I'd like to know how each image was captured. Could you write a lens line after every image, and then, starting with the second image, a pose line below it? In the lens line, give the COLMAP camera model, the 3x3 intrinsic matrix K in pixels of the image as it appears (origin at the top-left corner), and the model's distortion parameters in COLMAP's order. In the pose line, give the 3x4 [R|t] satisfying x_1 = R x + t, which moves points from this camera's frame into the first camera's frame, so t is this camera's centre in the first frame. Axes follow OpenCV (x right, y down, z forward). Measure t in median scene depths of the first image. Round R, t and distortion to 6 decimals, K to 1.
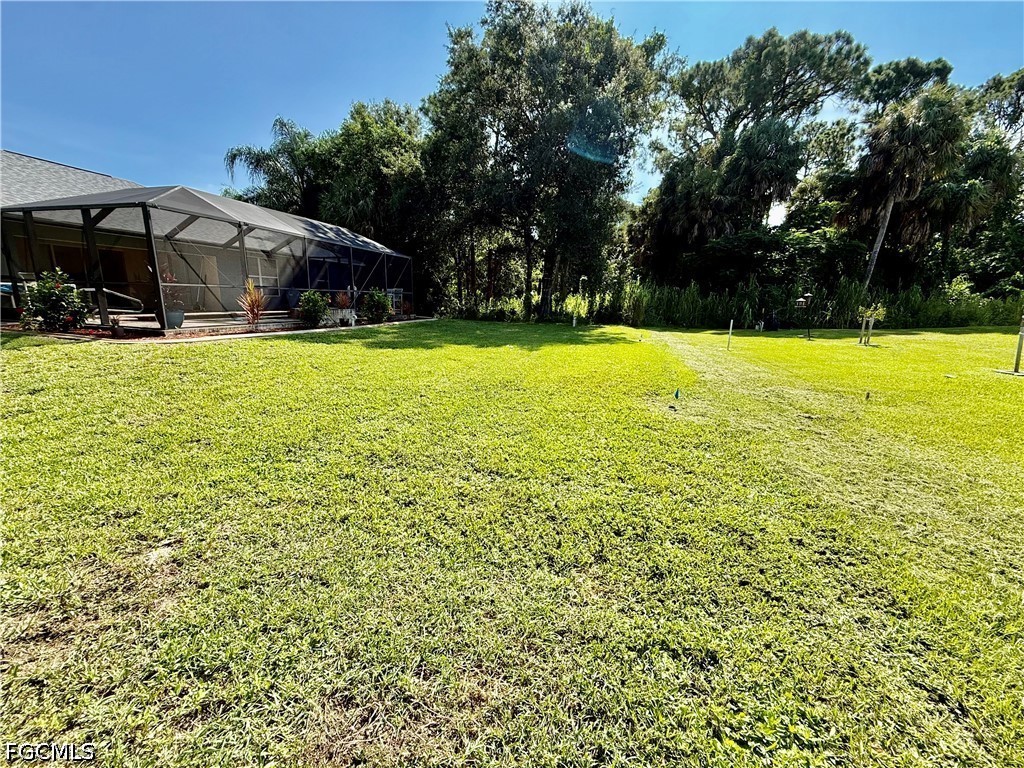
lens RADIAL K [[408.8, 0, 512.1], [0, 408.8, 380.5], [0, 0, 1]] dist [-0.000318, 0.000280]
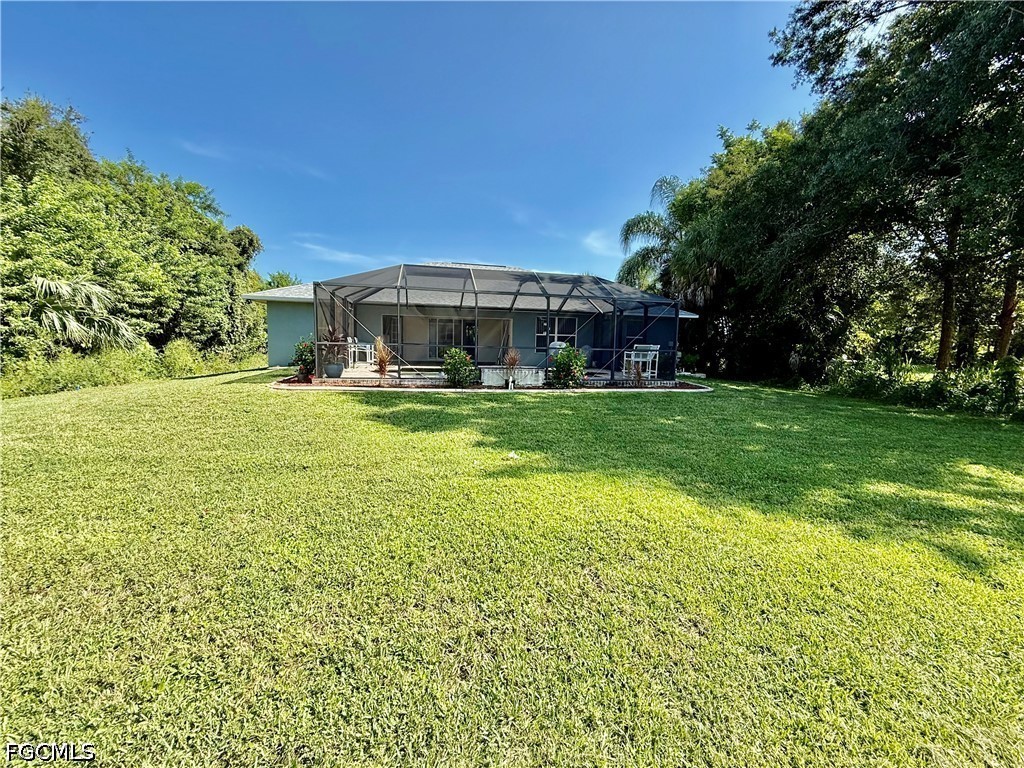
lens RADIAL K [[408.8, 0, 512.3], [0, 408.8, 380.6], [0, 0, 1]] dist [-0.000318, 0.000280]
pose [[0.459369, 0.067706, -0.885661, 0.629446], [-0.188997, 0.981709, -0.022979, -0.234210], [0.867906, 0.177943, 0.463763, 1.076695]]
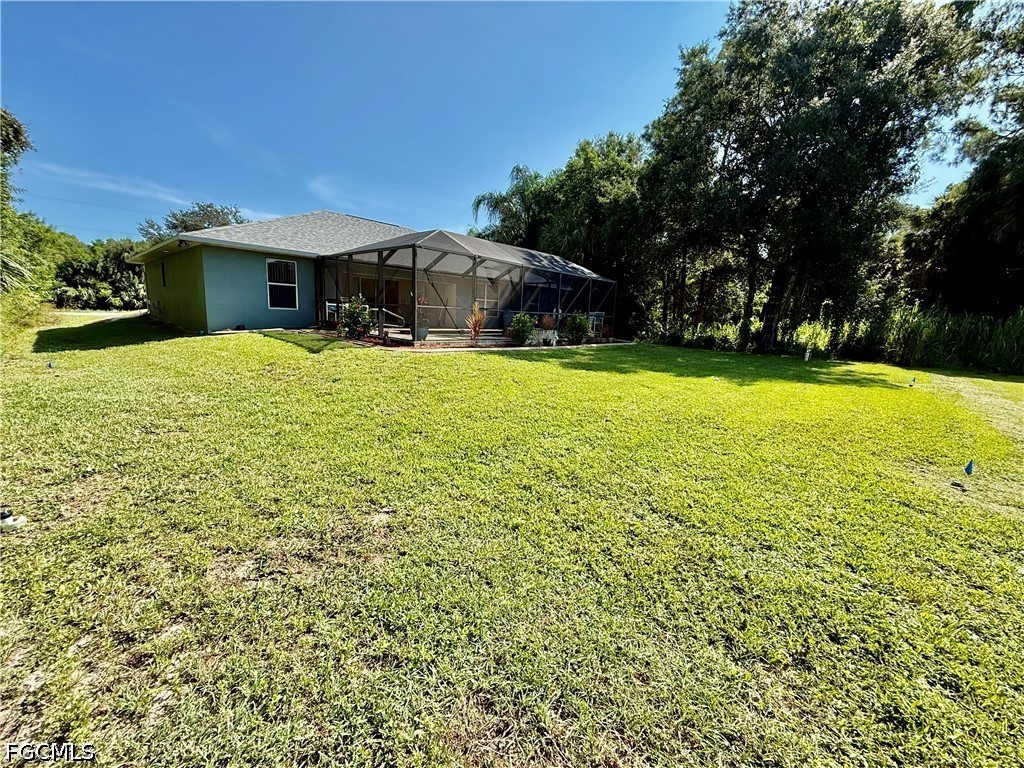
lens RADIAL K [[408.8, 0, 510.7], [0, 408.8, 380.1], [0, 0, 1]] dist [-0.000318, 0.000280]
pose [[0.884949, 0.092635, -0.456381, 0.017013], [-0.117466, 0.992729, -0.026271, -0.007391], [0.450629, 0.076858, 0.889397, 0.010107]]
